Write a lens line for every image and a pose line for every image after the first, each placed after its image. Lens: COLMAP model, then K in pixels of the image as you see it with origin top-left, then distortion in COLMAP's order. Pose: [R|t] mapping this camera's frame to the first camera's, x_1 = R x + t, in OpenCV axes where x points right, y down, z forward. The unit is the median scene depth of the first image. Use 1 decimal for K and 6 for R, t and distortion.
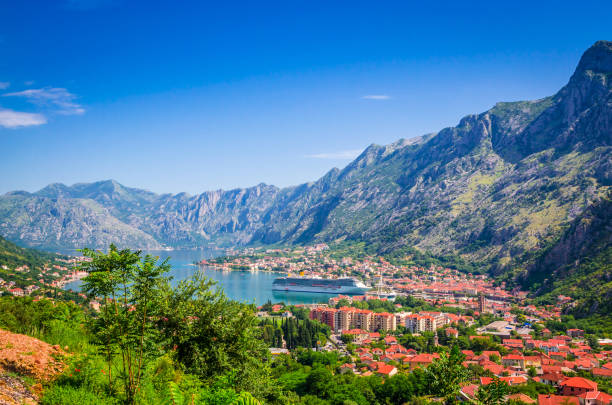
lens RADIAL K [[648.7, 0, 306.0], [0, 648.7, 202.5], [0, 0, 1]] dist [0.002103, 0.174400]
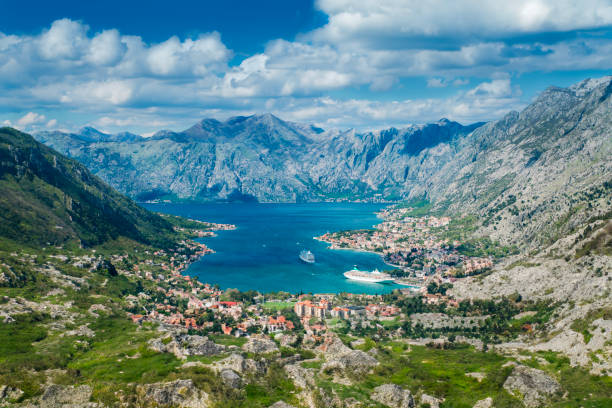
lens RADIAL K [[899.0, 0, 321.0], [0, 899.0, 204.2], [0, 0, 1]] dist [0.051421, 0.122378]
pose [[0.968213, 0.010455, -0.249908, 0.072964], [0.013876, 0.995342, 0.095400, -0.036045], [0.249741, -0.095835, 0.963558, -0.144677]]
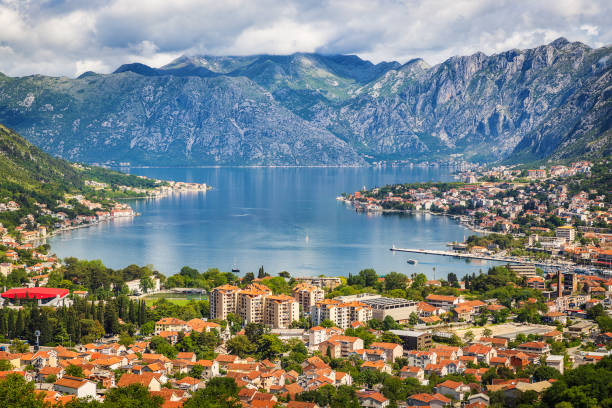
lens RADIAL K [[1239.3, 0, 306.0], [0, 1239.3, 204.0], [0, 0, 1]] dist [-0.005138, 0.279129]
pose [[0.952109, 0.011658, -0.305536, 0.047816], [0.020658, 0.994537, 0.102321, -0.004254], [0.305060, -0.103733, 0.946667, -0.013892]]
